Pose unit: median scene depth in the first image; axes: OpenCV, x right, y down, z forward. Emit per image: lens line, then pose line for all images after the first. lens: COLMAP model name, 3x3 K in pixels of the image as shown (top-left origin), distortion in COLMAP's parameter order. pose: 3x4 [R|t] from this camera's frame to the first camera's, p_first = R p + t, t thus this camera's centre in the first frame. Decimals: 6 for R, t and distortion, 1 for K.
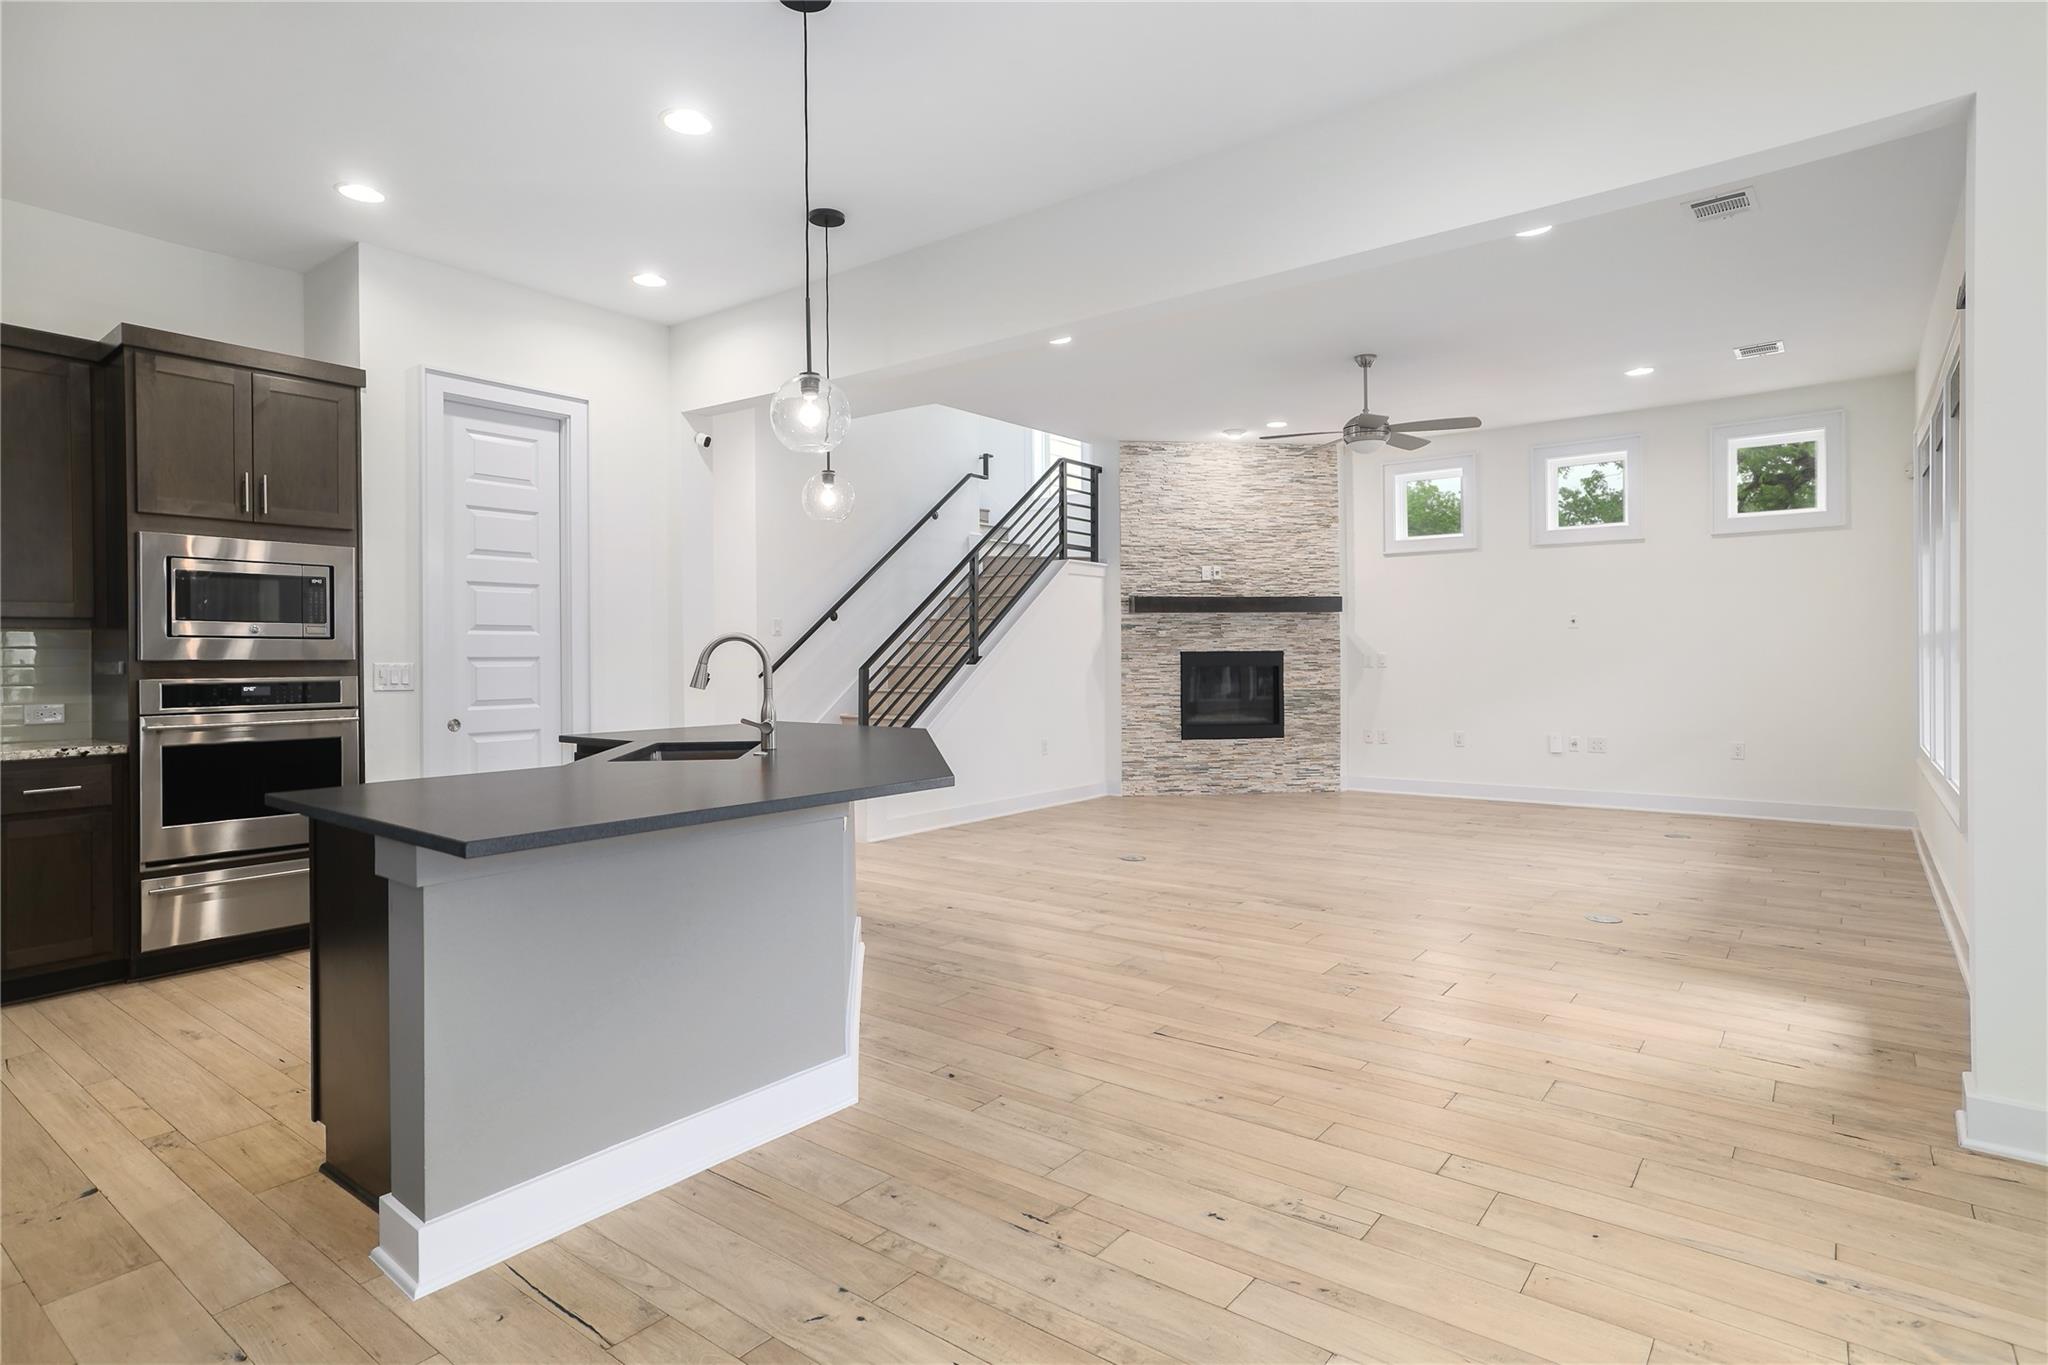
lens RADIAL K [[1083.3, 0, 1019.5], [0, 1083.3, 666.2], [0, 0, 1]] dist [0.000243, 0.007806]
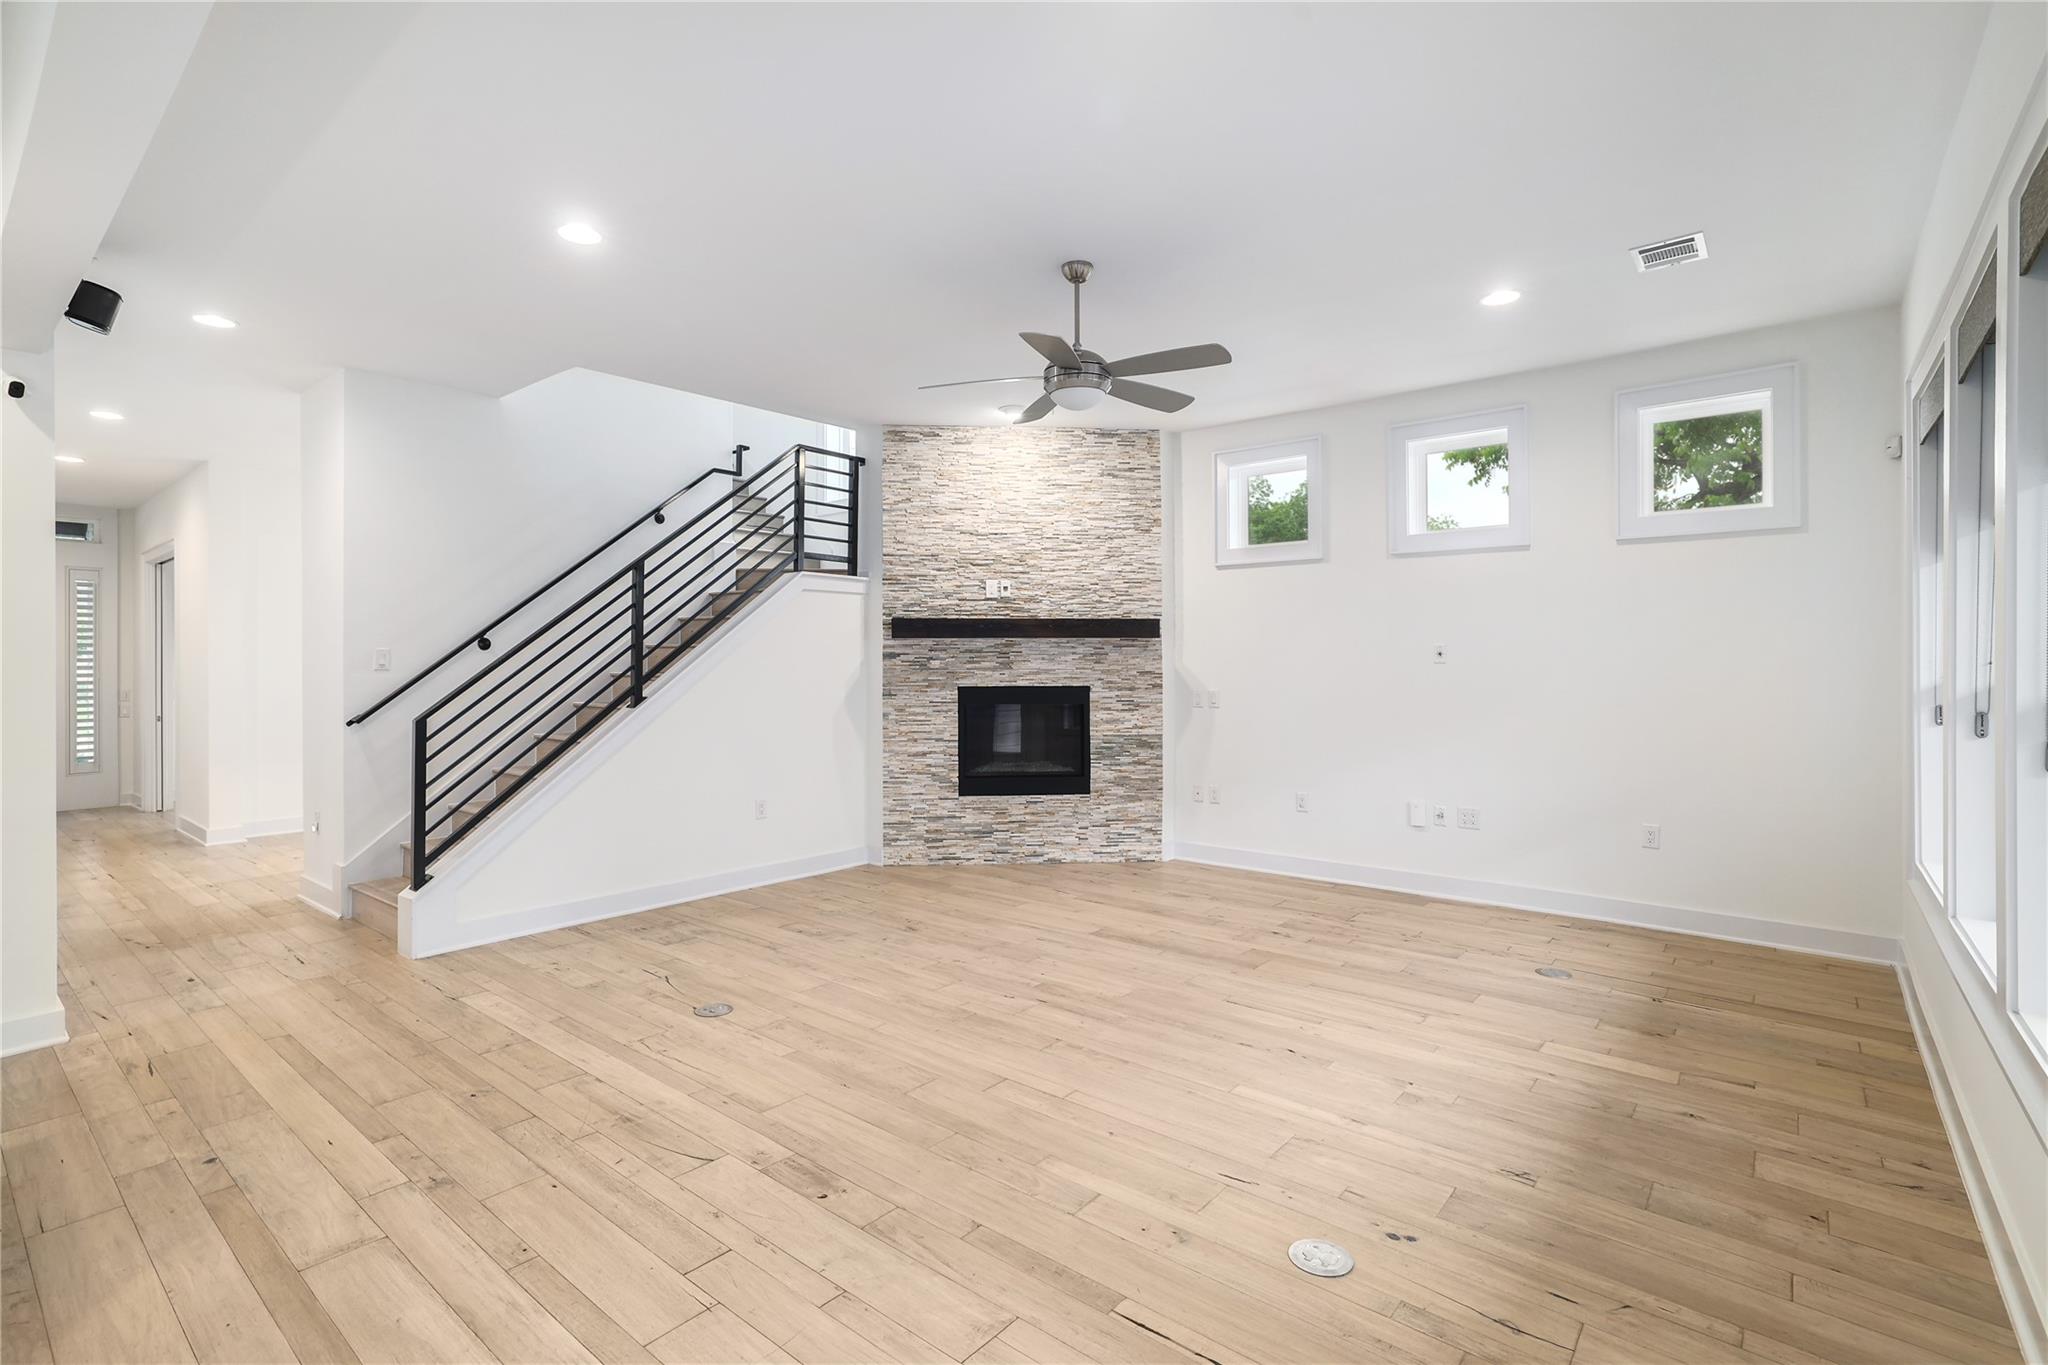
lens RADIAL K [[962.2, 0, 1024.0], [0, 962.2, 672.7], [0, 0, 1]] dist [-0.010261, 0.005203]
pose [[0.999397, 0.006645, -0.034085, 0.381347], [-0.006711, 0.999976, -0.001806, -0.039281], [0.034072, 0.002033, 0.999417, 0.496675]]
